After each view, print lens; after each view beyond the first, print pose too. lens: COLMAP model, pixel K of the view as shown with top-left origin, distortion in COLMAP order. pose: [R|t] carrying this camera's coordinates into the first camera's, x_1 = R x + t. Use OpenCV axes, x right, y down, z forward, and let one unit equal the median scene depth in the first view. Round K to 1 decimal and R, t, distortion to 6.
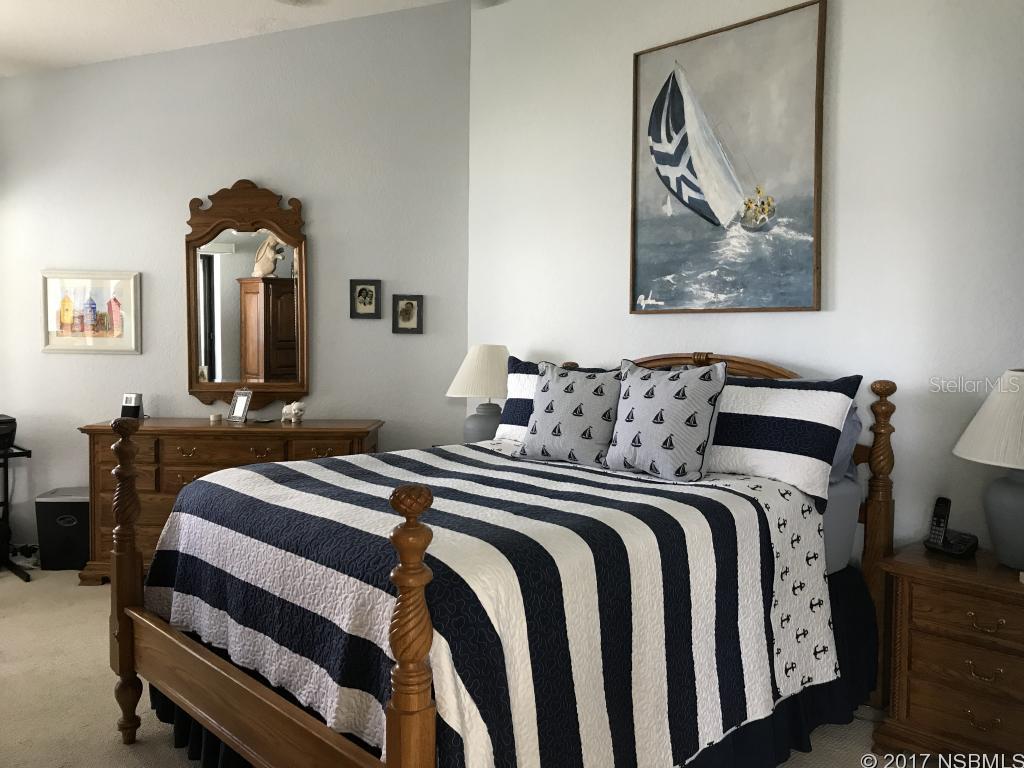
lens RADIAL K [[858.6, 0, 513.2], [0, 858.6, 376.8], [0, 0, 1]] dist [0.035498, -0.003053]
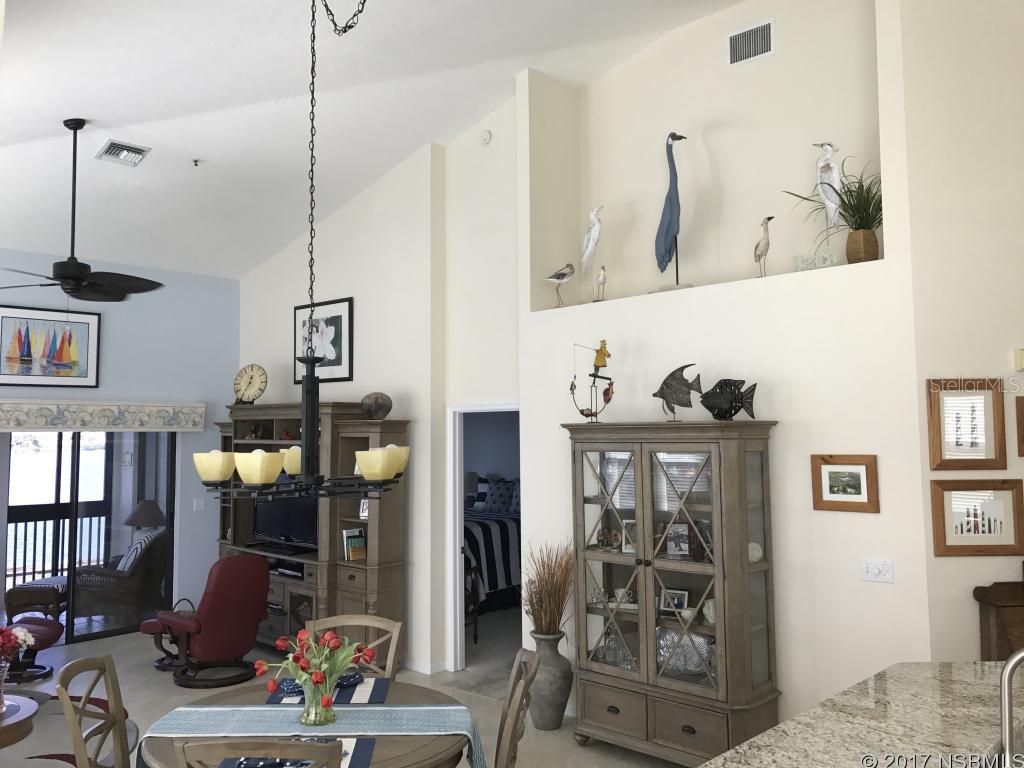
lens RADIAL K [[858.6, 0, 513.2], [0, 858.6, 376.8], [0, 0, 1]] dist [0.035498, -0.003053]
pose [[0.999122, -0.012954, 0.039838, 0.002151], [0.017753, 0.992299, -0.122584, -0.002847], [-0.037944, 0.123184, 0.991658, -1.917012]]
